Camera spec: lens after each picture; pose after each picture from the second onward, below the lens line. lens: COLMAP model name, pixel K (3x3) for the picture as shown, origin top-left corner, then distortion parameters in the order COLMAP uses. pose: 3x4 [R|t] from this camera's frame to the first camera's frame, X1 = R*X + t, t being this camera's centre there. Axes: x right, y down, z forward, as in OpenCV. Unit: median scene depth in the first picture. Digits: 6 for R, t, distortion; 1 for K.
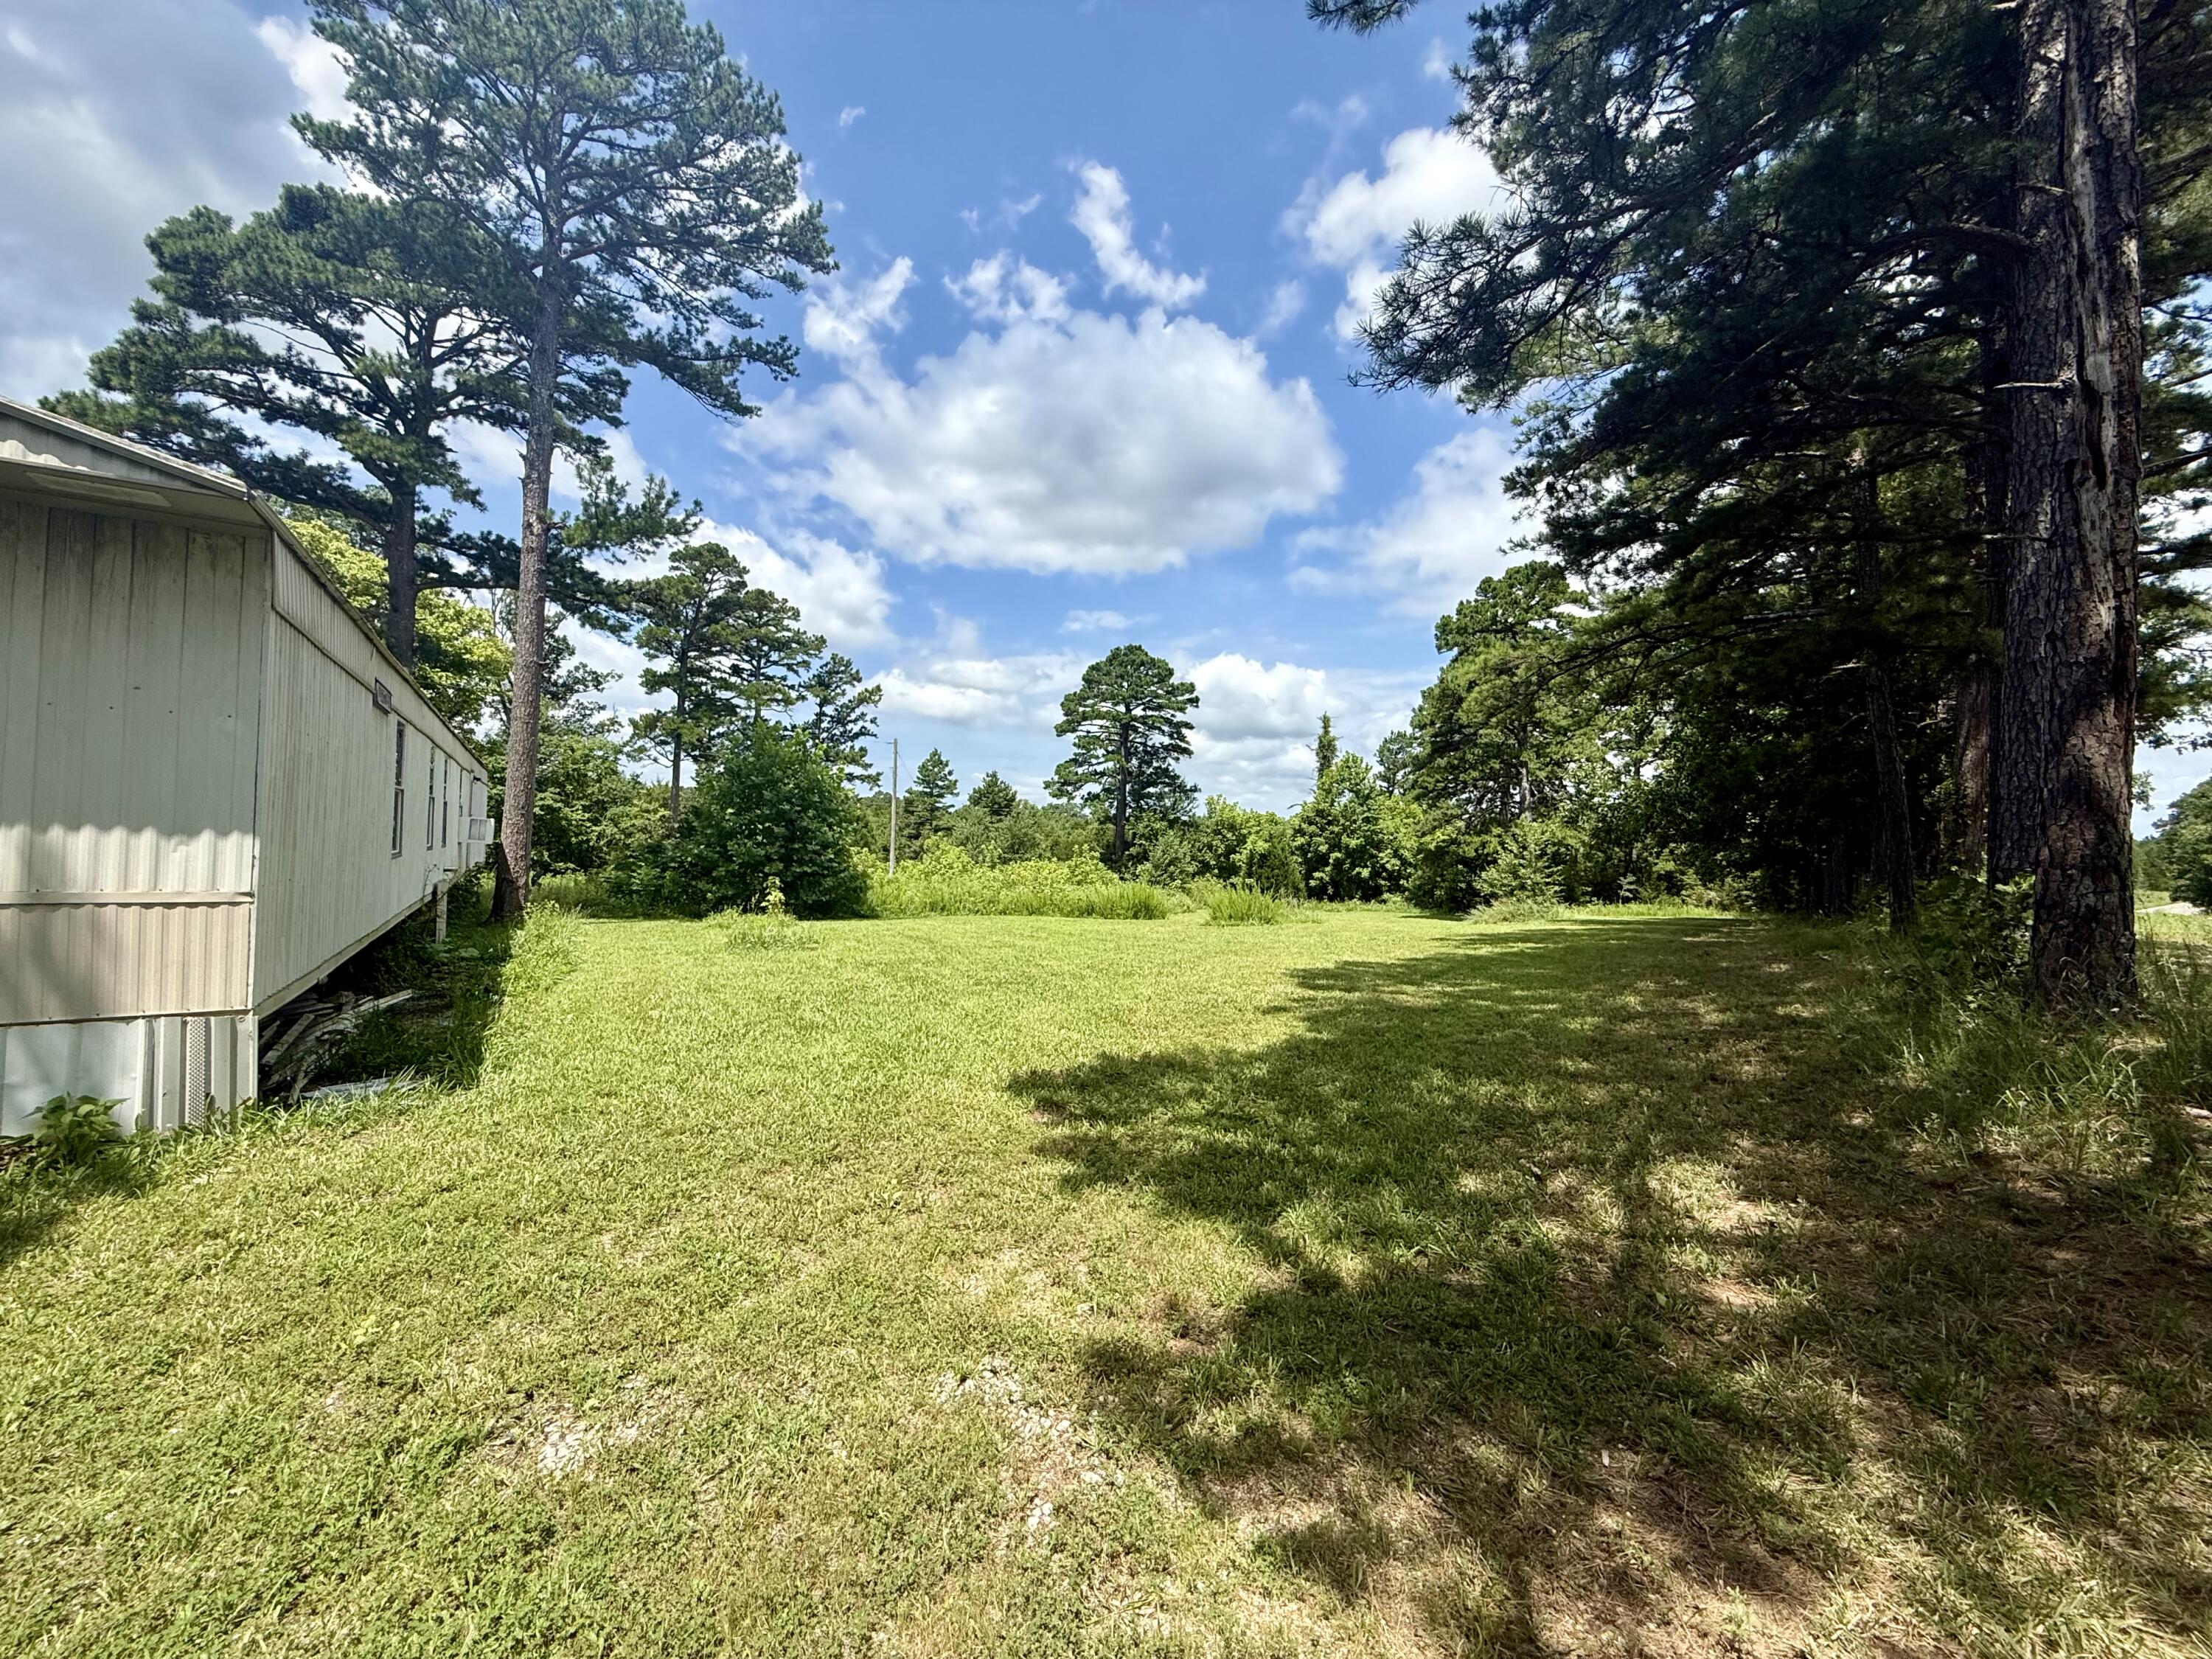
lens RADIAL K [[879.0, 0, 1100.2], [0, 879.0, 831.0], [0, 0, 1]] dist [-0.000201, -0.000211]
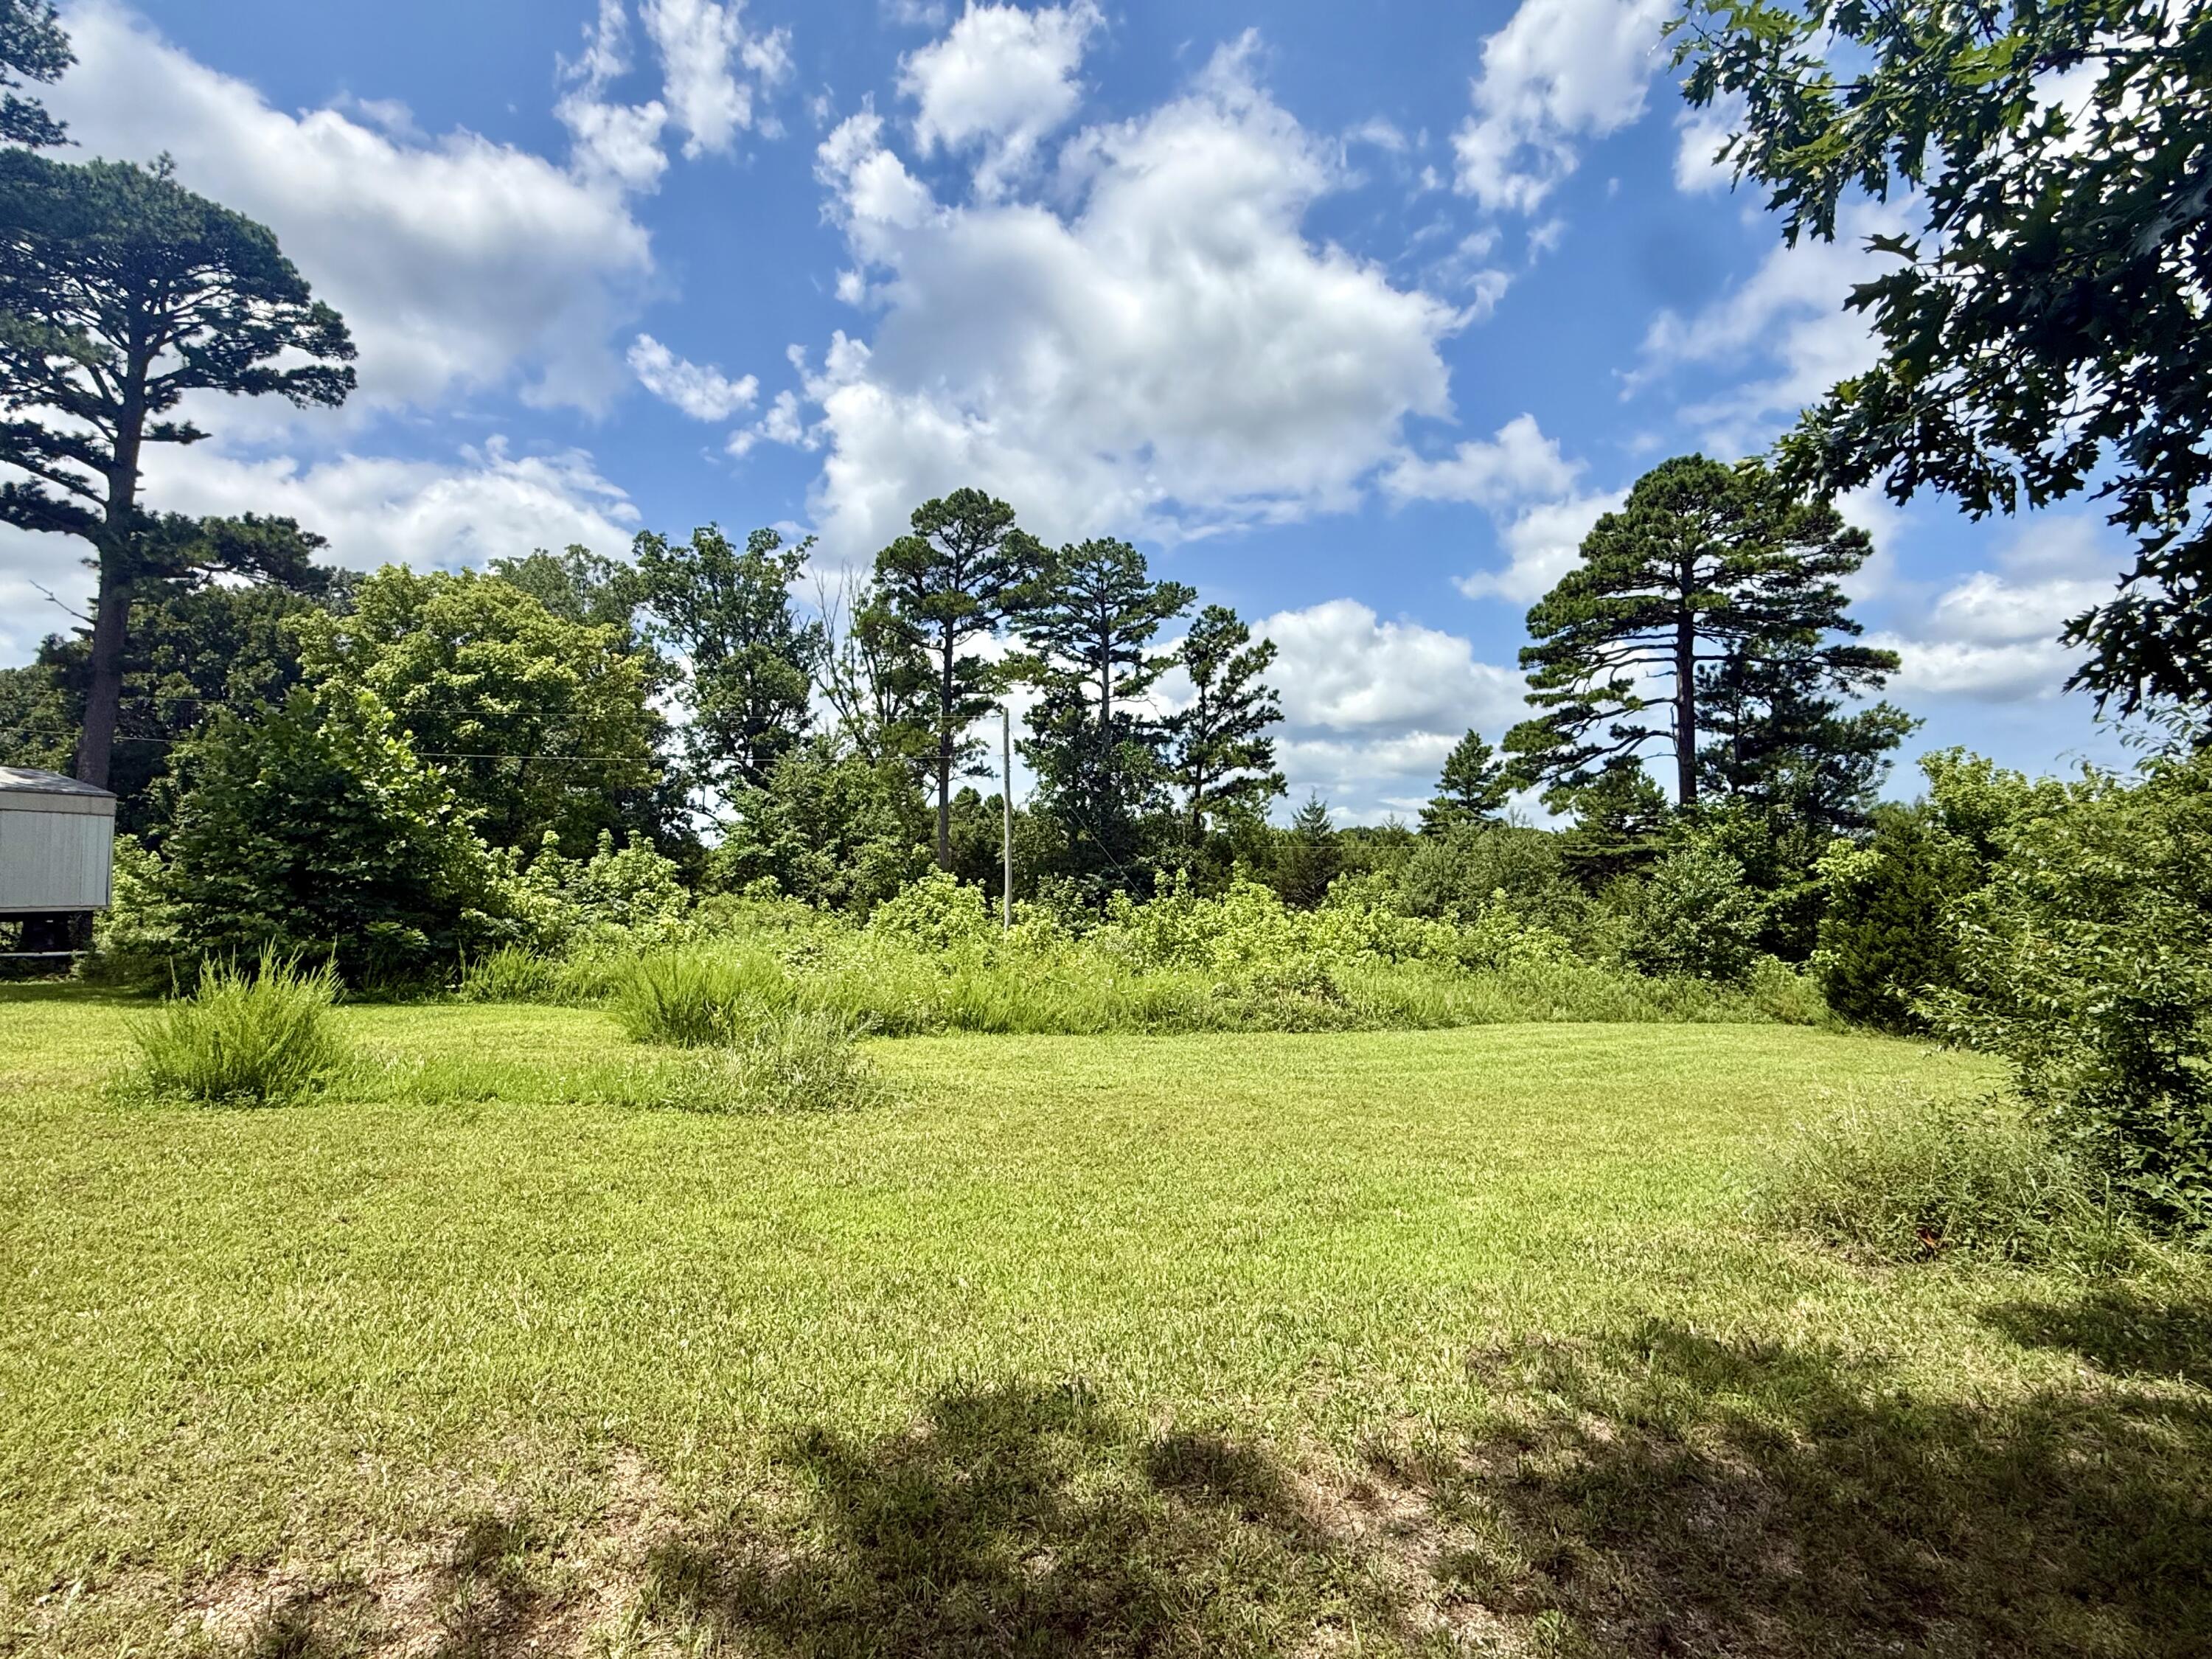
lens RADIAL K [[1097.0, 0, 1106.0], [0, 1097.0, 829.5], [0, 0, 1]] dist [-0.003010, -0.000386]
pose [[0.679128, -0.060457, -0.731526, 0.260892], [0.026468, 0.997971, -0.057906, 0.018541], [0.733543, 0.019964, 0.679350, 0.383698]]
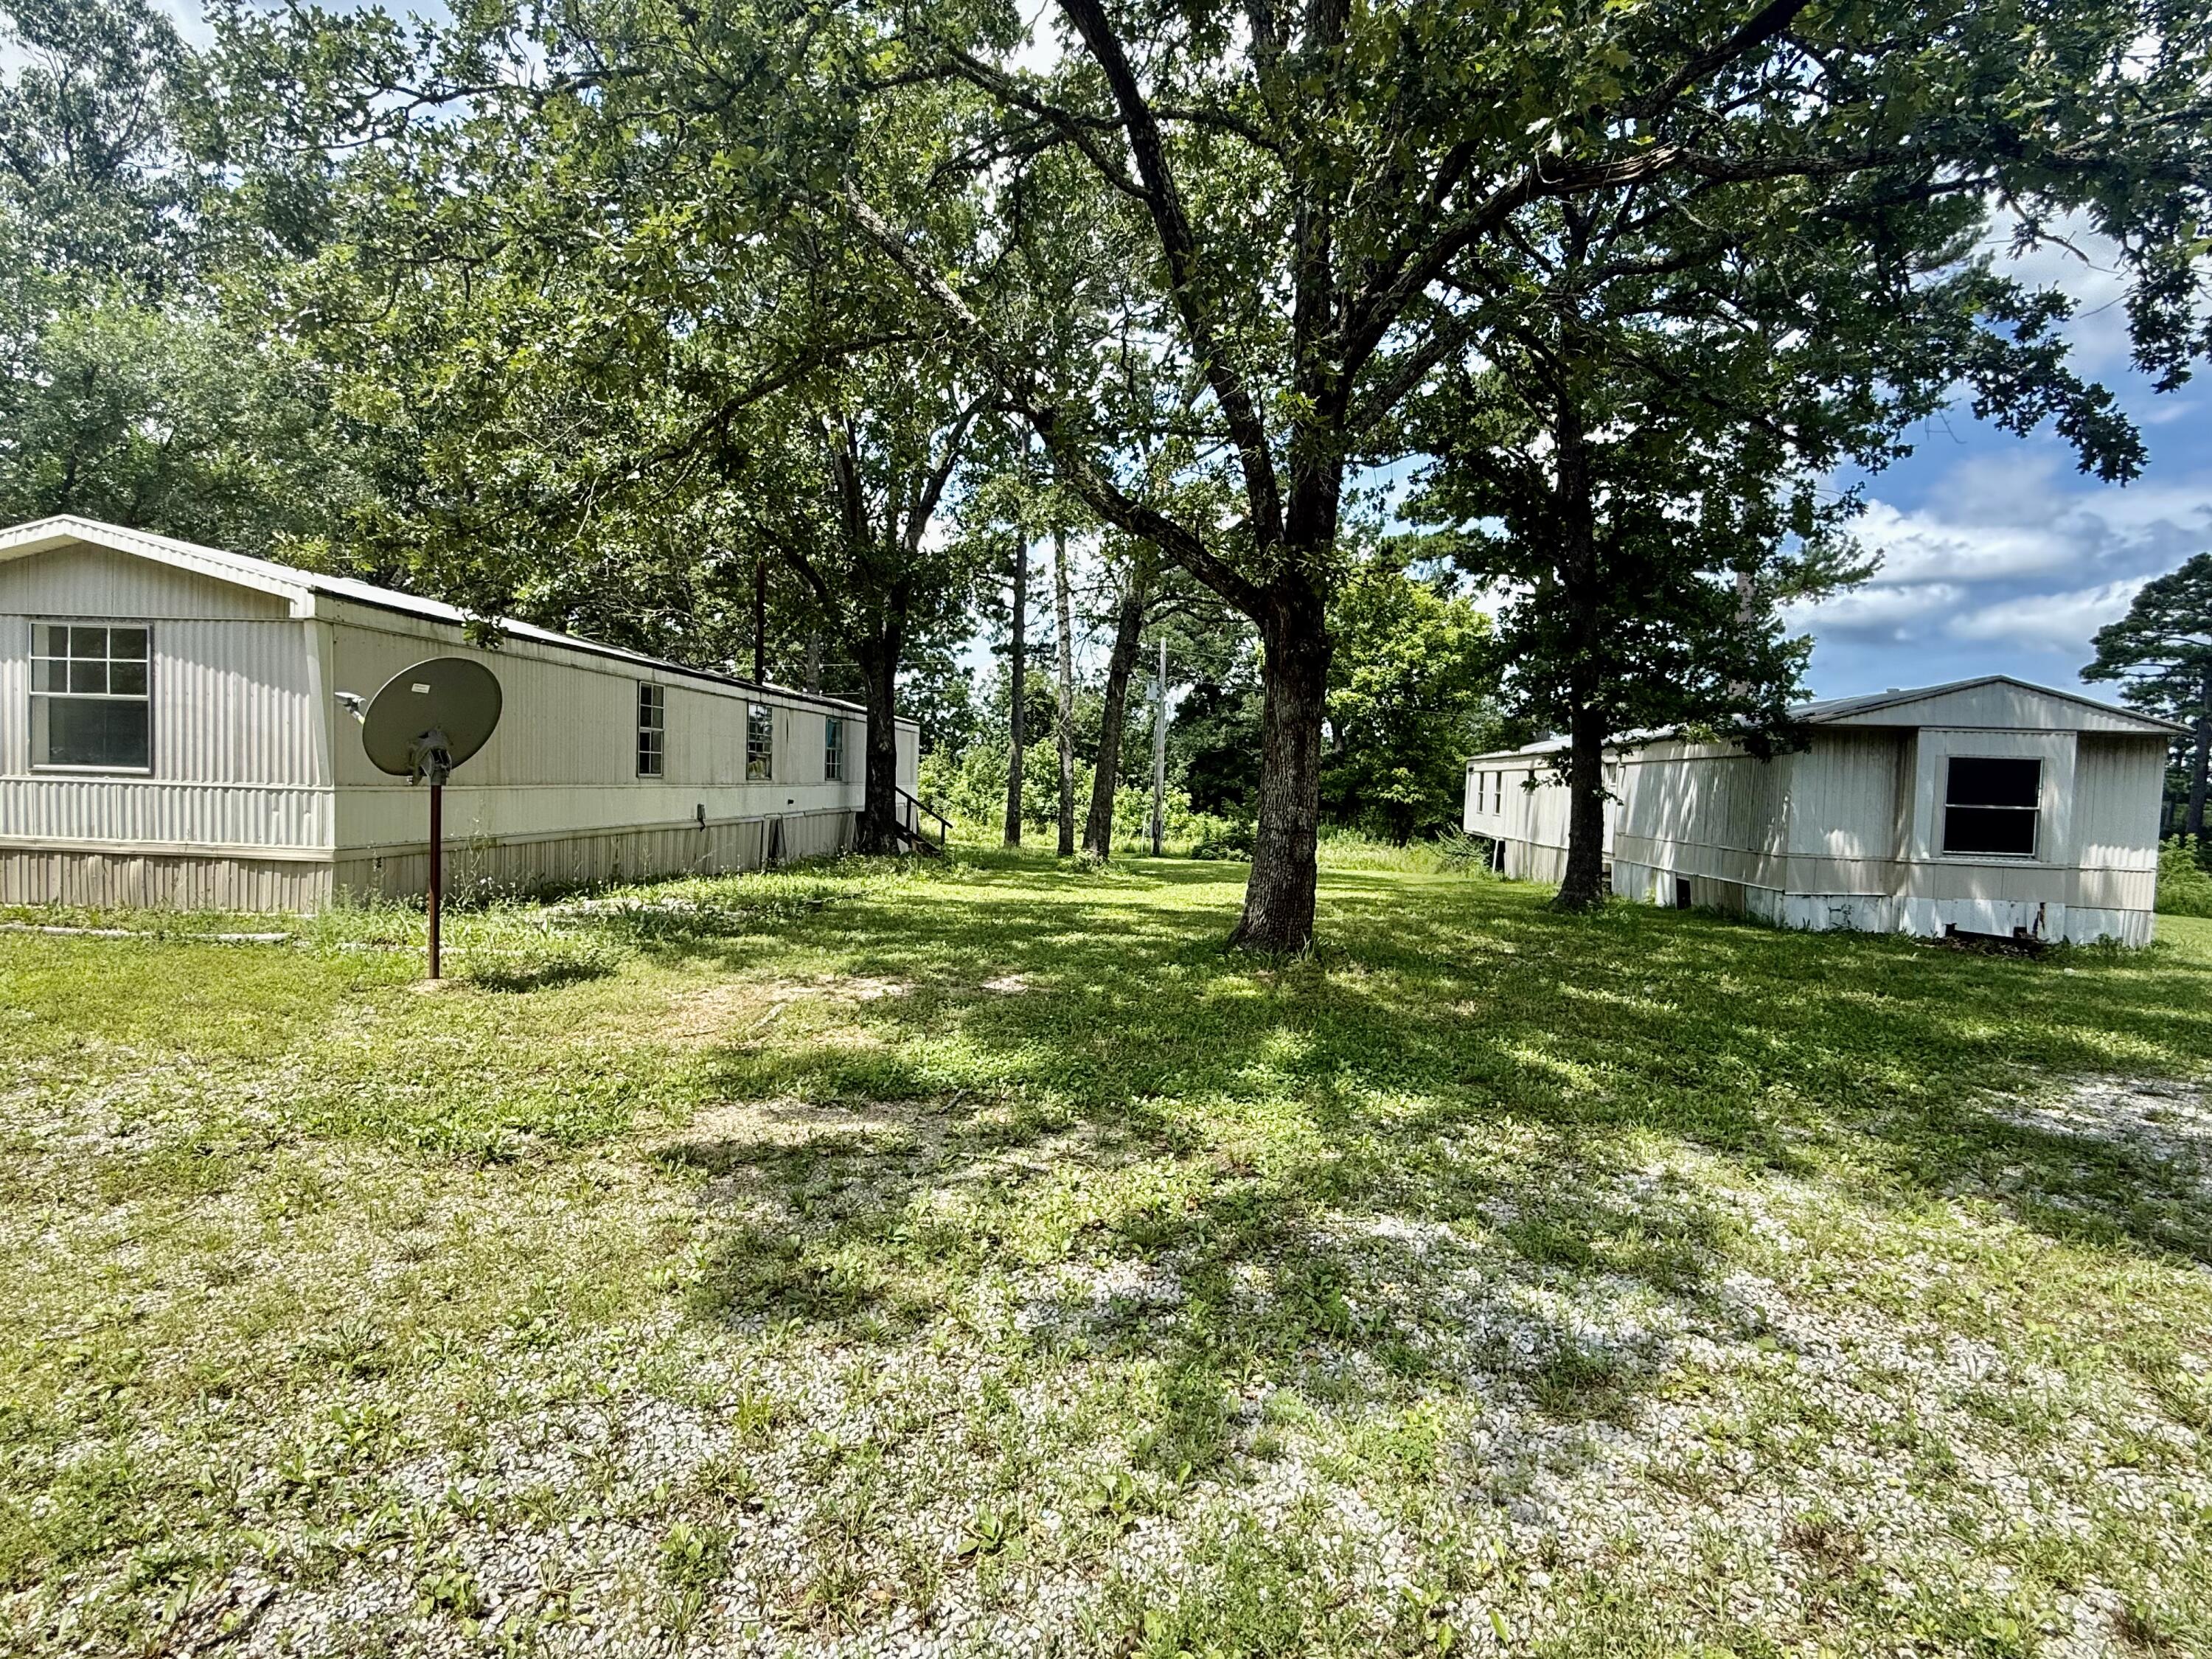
lens RADIAL K [[1097.0, 0, 1106.0], [0, 1097.0, 829.5], [0, 0, 1]] dist [-0.003010, -0.000386]
pose [[0.768222, 0.032644, -0.639351, -0.095457], [-0.011380, 0.999238, 0.037345, -0.010090], [0.640083, -0.021414, 0.768008, -0.266510]]
